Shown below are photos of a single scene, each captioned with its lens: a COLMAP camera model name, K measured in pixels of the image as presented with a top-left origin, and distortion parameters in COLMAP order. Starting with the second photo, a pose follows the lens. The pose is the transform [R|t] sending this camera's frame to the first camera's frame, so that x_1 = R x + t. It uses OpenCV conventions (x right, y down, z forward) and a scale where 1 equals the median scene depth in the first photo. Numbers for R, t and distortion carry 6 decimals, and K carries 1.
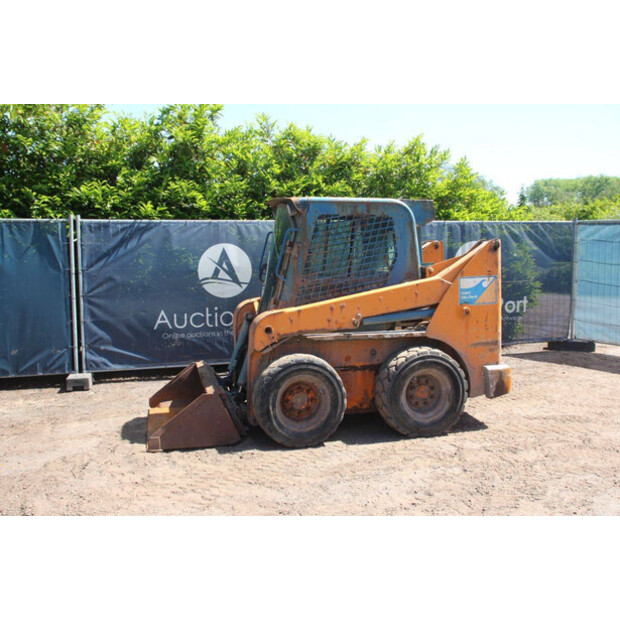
lens RADIAL K [[625.6, 0, 314.3], [0, 625.6, 306.9], [0, 0, 1]] dist [-0.055007, 0.000000]
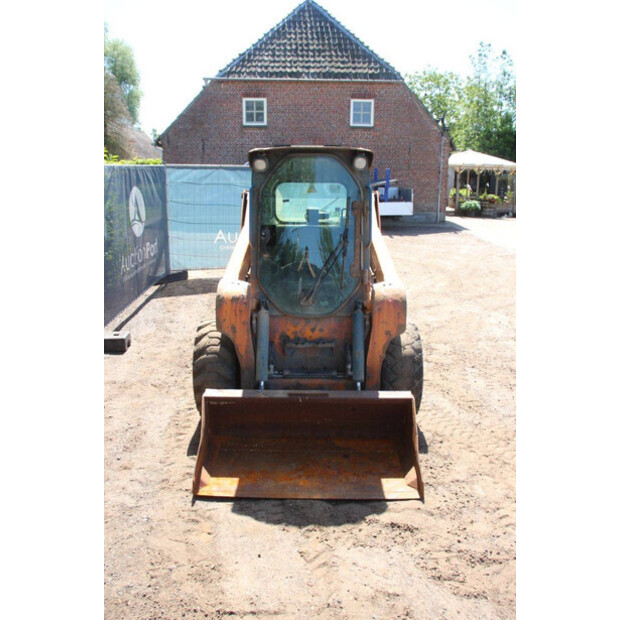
lens RADIAL K [[529.5, 0, 312.7], [0, 529.5, 307.7], [0, 0, 1]] dist [-0.126841, 0.060118]
pose [[0.244430, -0.237258, 0.940193, -0.755572], [0.088266, 0.971022, 0.222091, -0.127183], [-0.965641, 0.028701, 0.258289, 0.873386]]
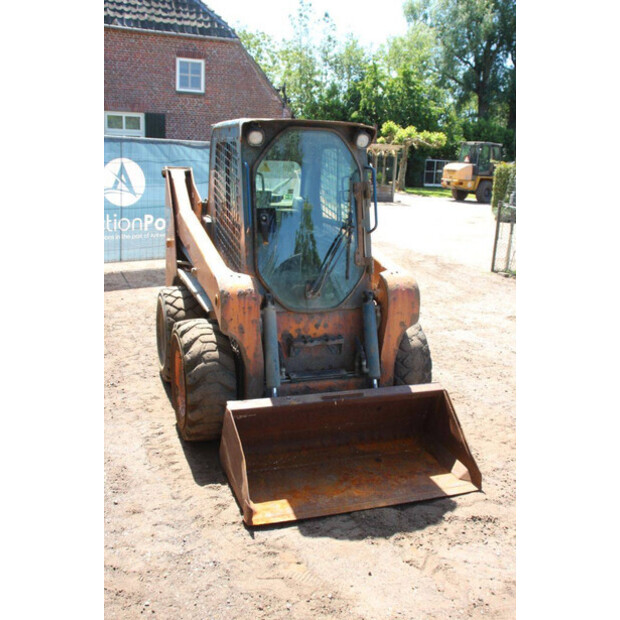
lens RADIAL K [[625.6, 0, 316.0], [0, 625.6, 312.8], [0, 0, 1]] dist [-0.055007, 0.000000]
pose [[-0.107312, -0.246059, 0.963296, -0.812451], [0.050787, 0.966269, 0.252477, -0.144911], [-0.992927, 0.076017, -0.091196, 1.128813]]
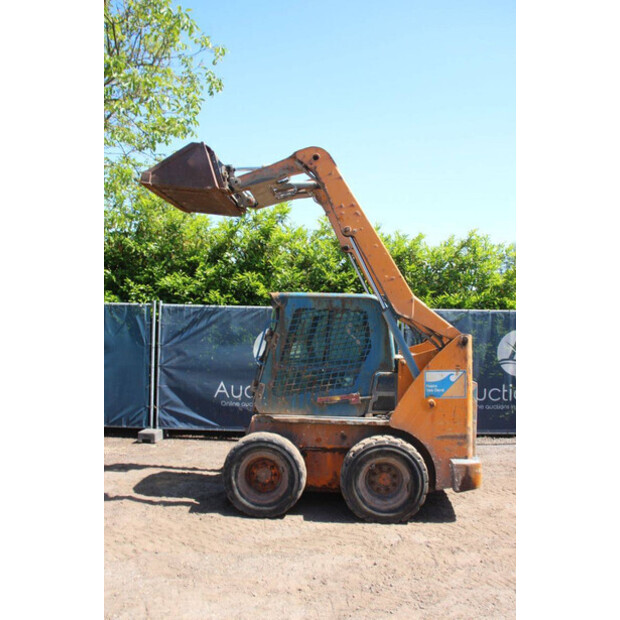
lens RADIAL K [[553.4, 0, 309.5], [0, 553.4, 311.4], [0, 0, 1]] dist [-0.140203, 0.146800]
pose [[0.949453, 0.021028, -0.313203, 0.333647], [-0.055659, 0.993222, -0.102044, -0.041191], [0.308935, 0.114319, 0.944188, 0.072278]]
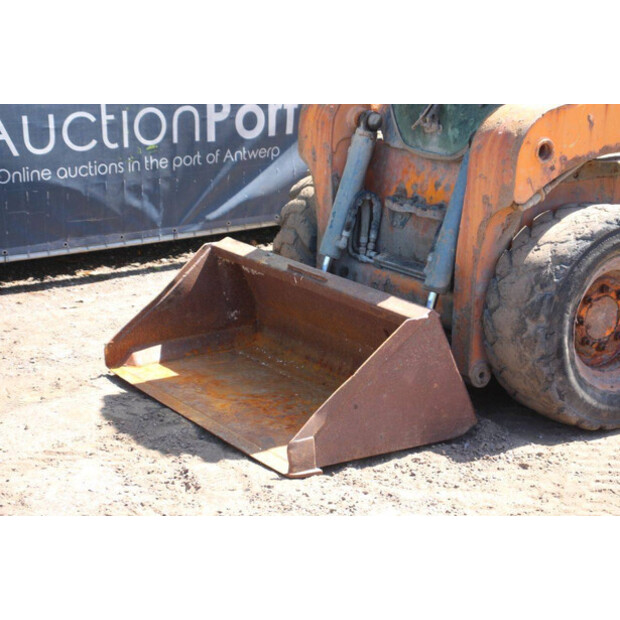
lens RADIAL K [[1463.9, 0, 327.2], [0, 1463.9, 310.5], [0, 0, 1]] dist [0.444262, 0.000000]
pose [[0.949356, -0.072032, 0.305836, -0.471426], [0.025128, 0.987655, 0.154616, -0.011091], [-0.313197, -0.139101, 0.939446, 0.127181]]
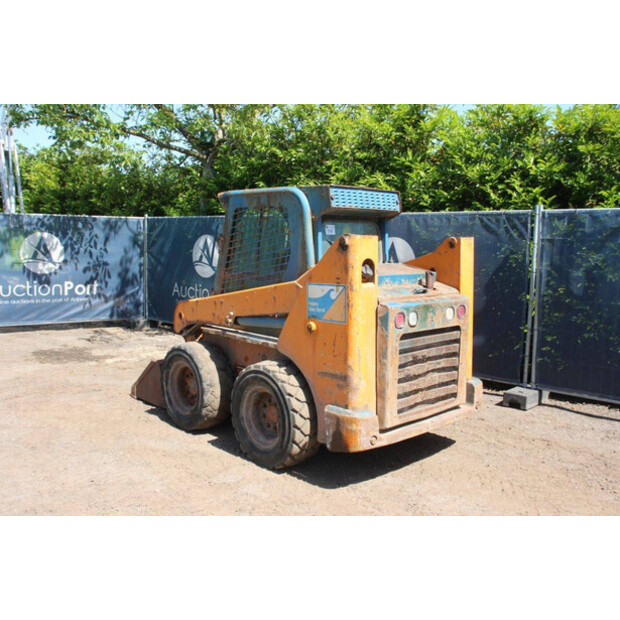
lens RADIAL K [[614.2, 0, 305.8], [0, 614.2, 306.6], [0, 0, 1]] dist [-0.066768, 0.000000]
pose [[0.471119, 0.112364, -0.874883, 0.906597], [-0.101648, 0.992161, 0.072689, -0.073492], [0.876193, 0.054685, 0.478848, 0.632725]]
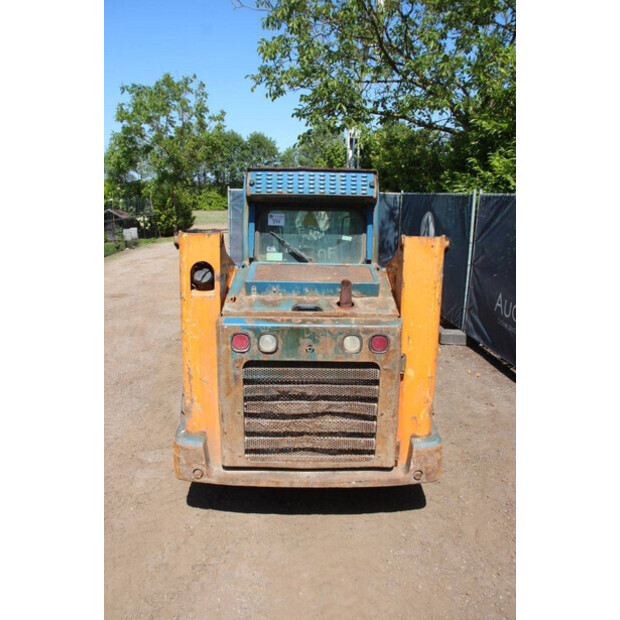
lens RADIAL K [[511.6, 0, 314.7], [0, 511.6, 307.2], [0, 0, 1]] dist [-0.116447, -0.002408]
pose [[-0.238699, 0.209050, -0.948325, 0.747931], [-0.109050, 0.964607, 0.240088, -0.172144], [0.964951, 0.160723, -0.207454, 1.256506]]
